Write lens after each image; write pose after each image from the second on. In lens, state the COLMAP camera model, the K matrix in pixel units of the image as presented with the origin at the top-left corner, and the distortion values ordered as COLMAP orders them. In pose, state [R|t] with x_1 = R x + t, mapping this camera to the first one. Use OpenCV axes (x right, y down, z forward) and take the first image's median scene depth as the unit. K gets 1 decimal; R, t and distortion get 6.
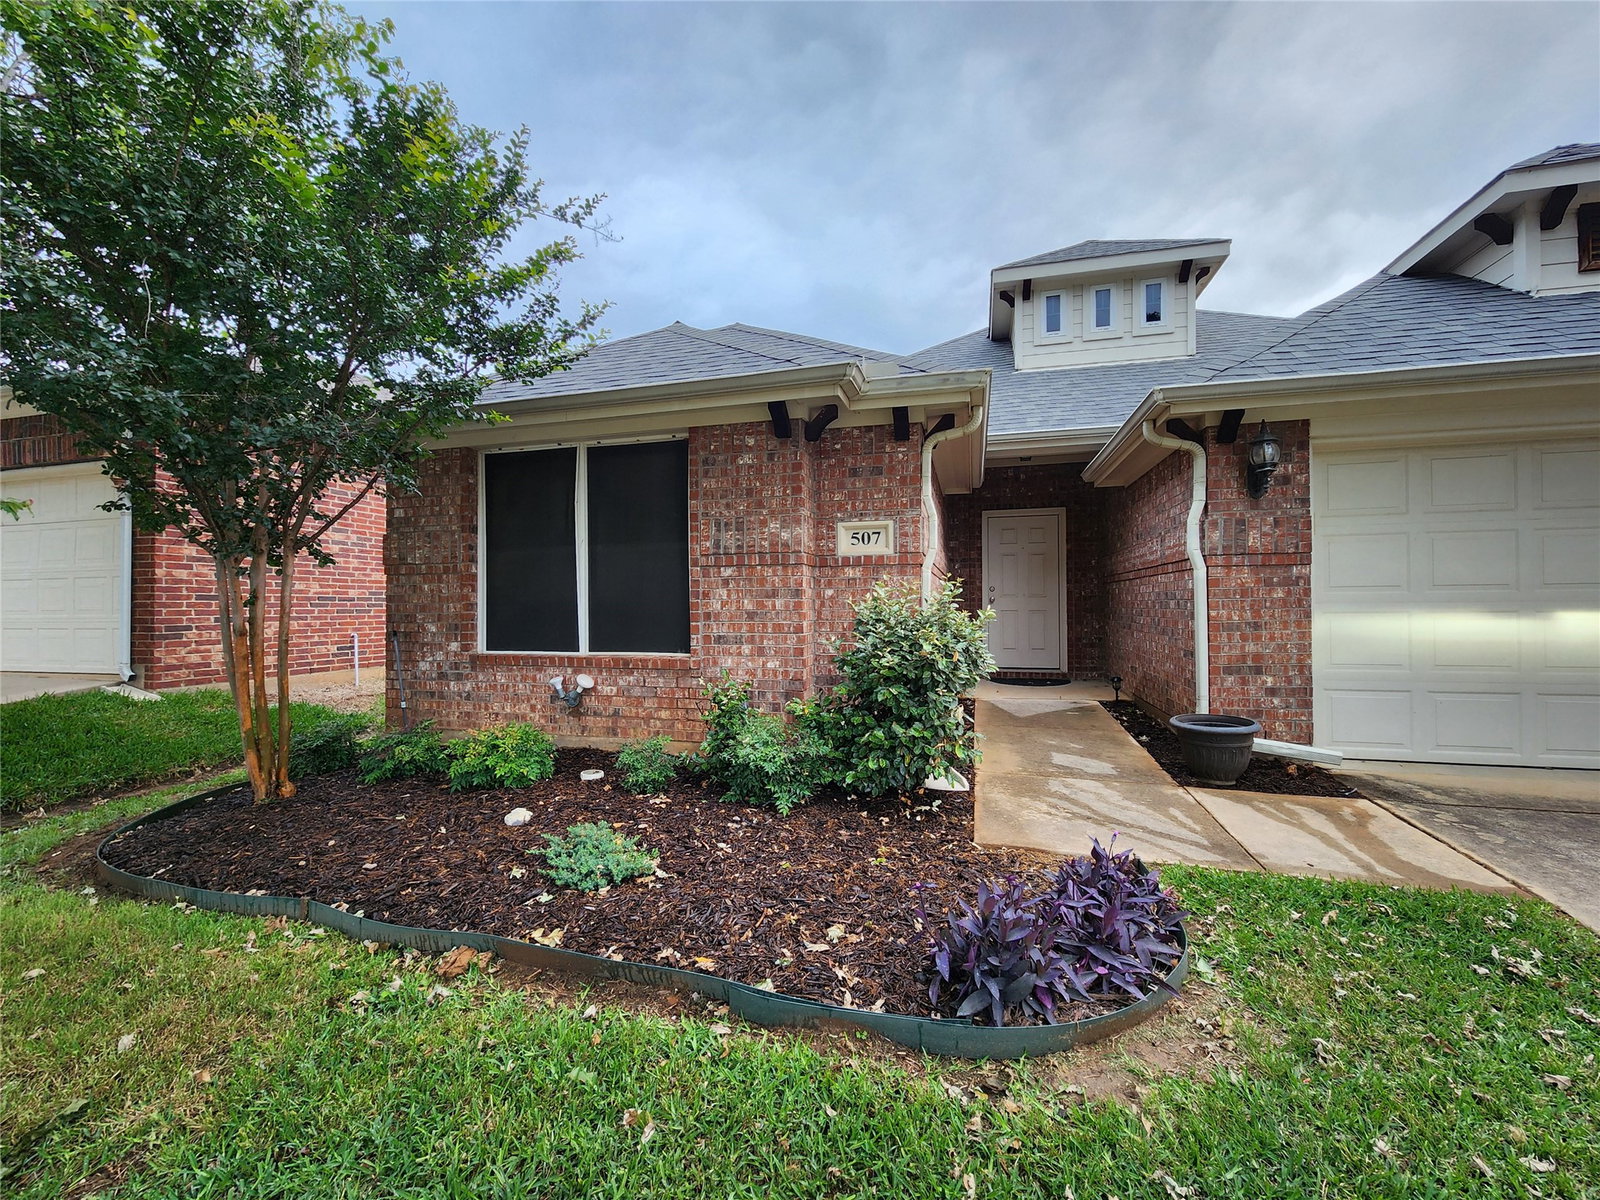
lens RADIAL K [[657.7, 0, 806.0], [0, 657.7, 597.5], [0, 0, 1]] dist [0.001951, 0.000427]
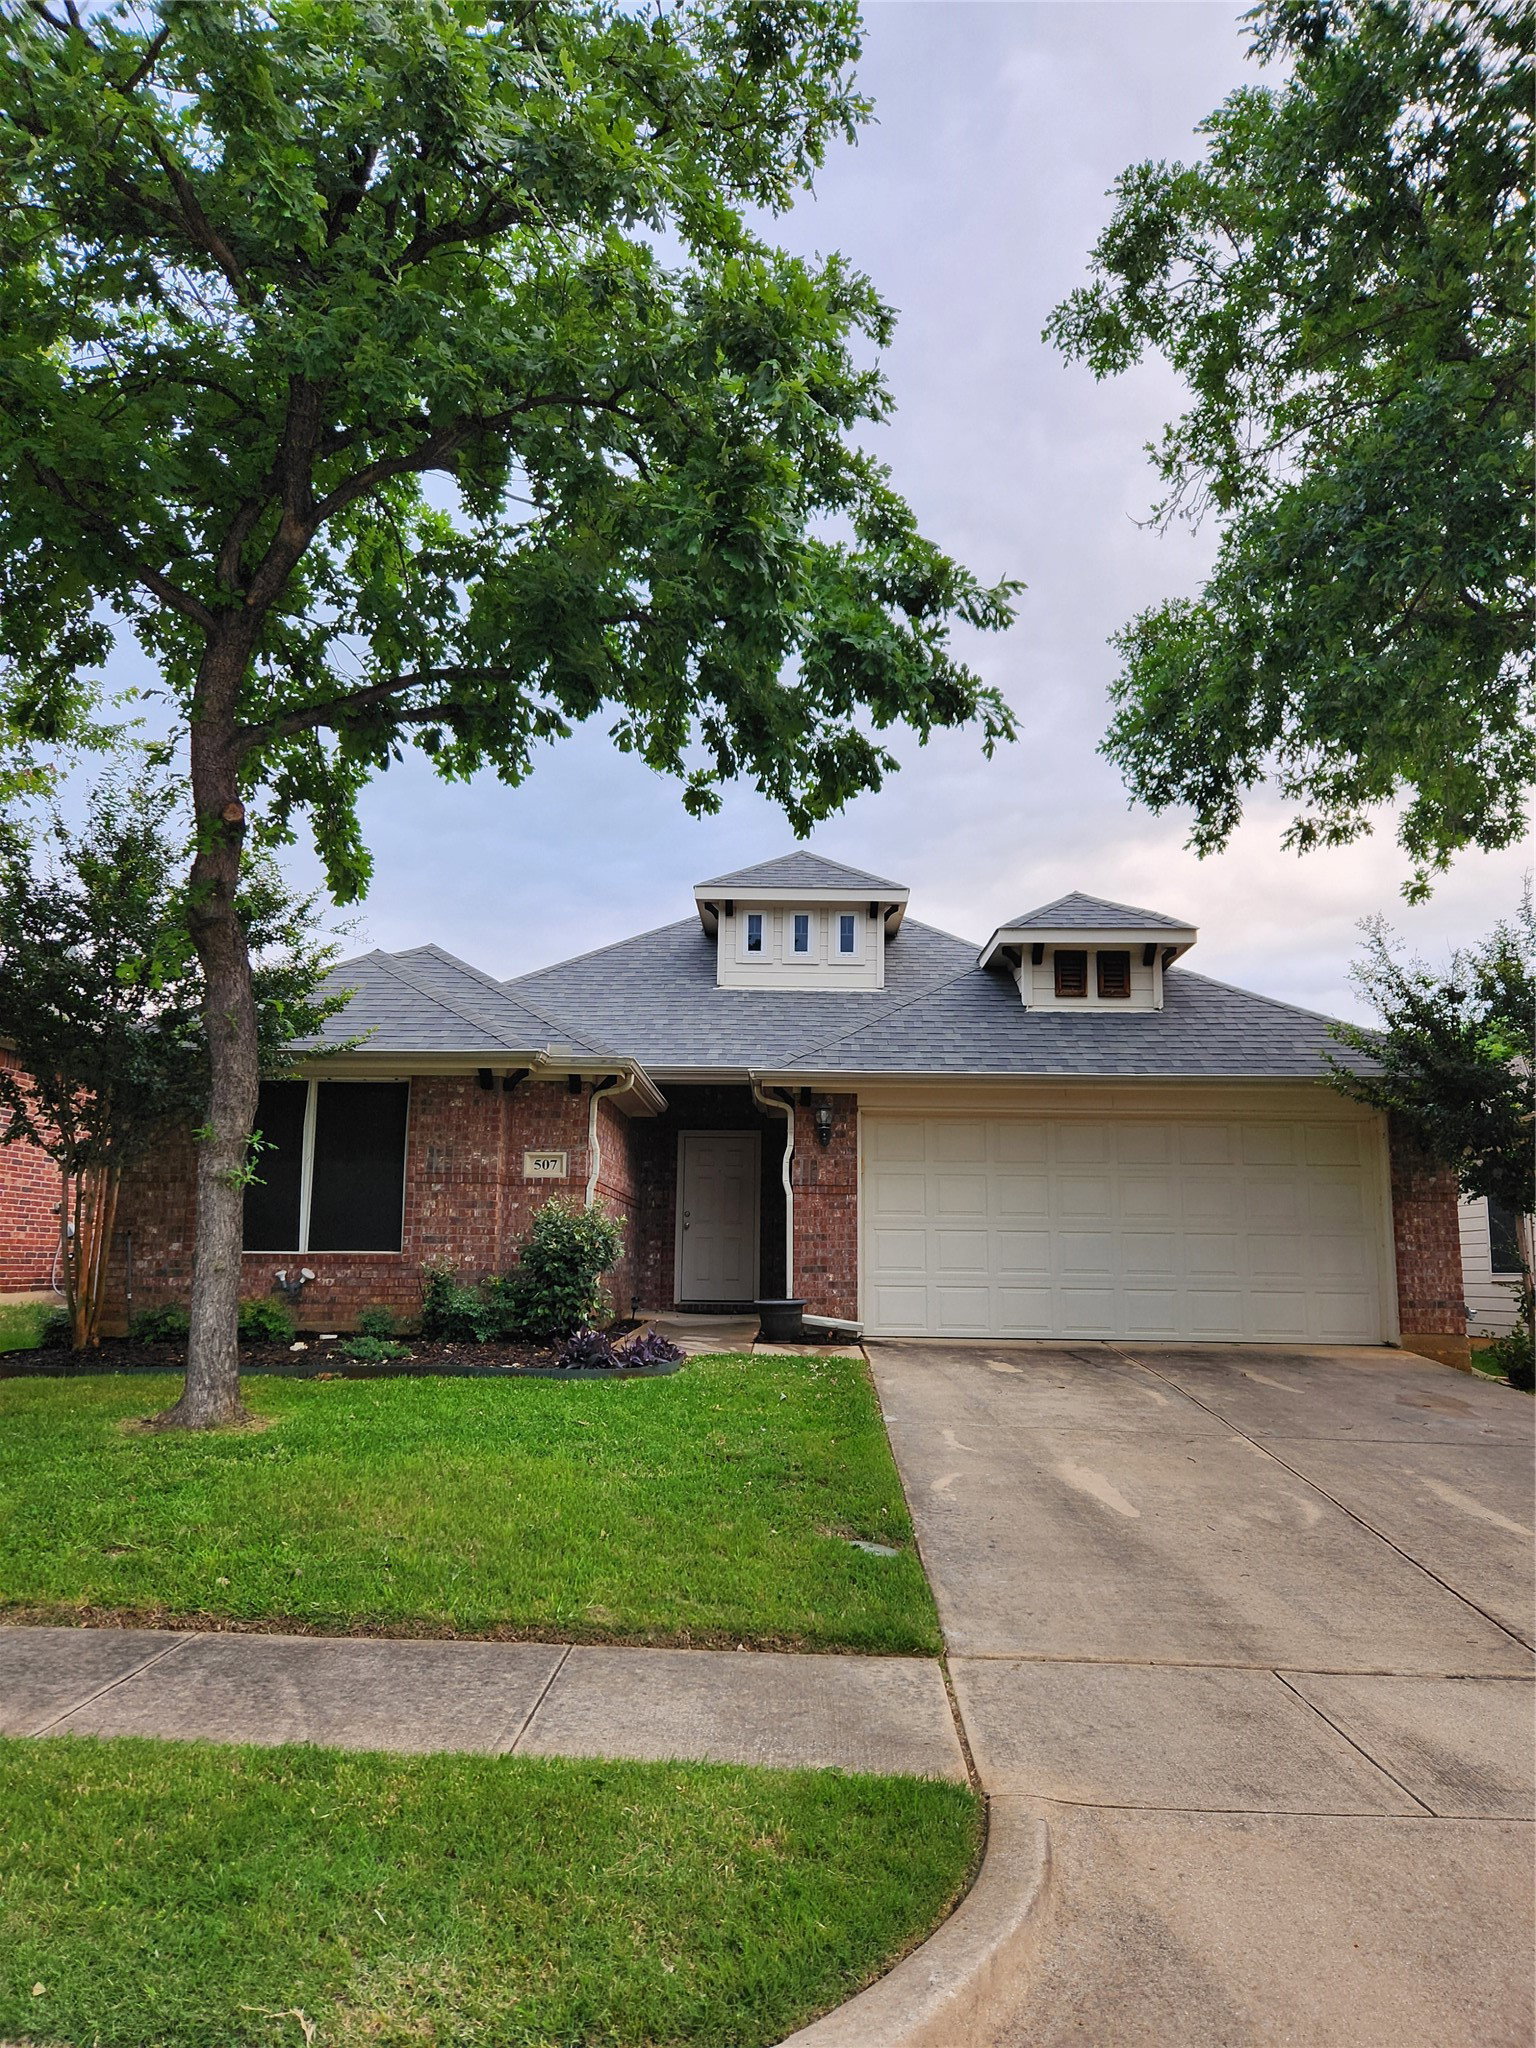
lens RADIAL K [[1284.2, 0, 775.9], [0, 1284.2, 1035.1], [0, 0, 1]] dist [0.040237, -0.000487]
pose [[0.967614, 0.059585, 0.245301, -0.112990], [-0.018665, 0.985970, -0.165874, 0.075079], [-0.251743, 0.155923, 0.955151, -1.662597]]
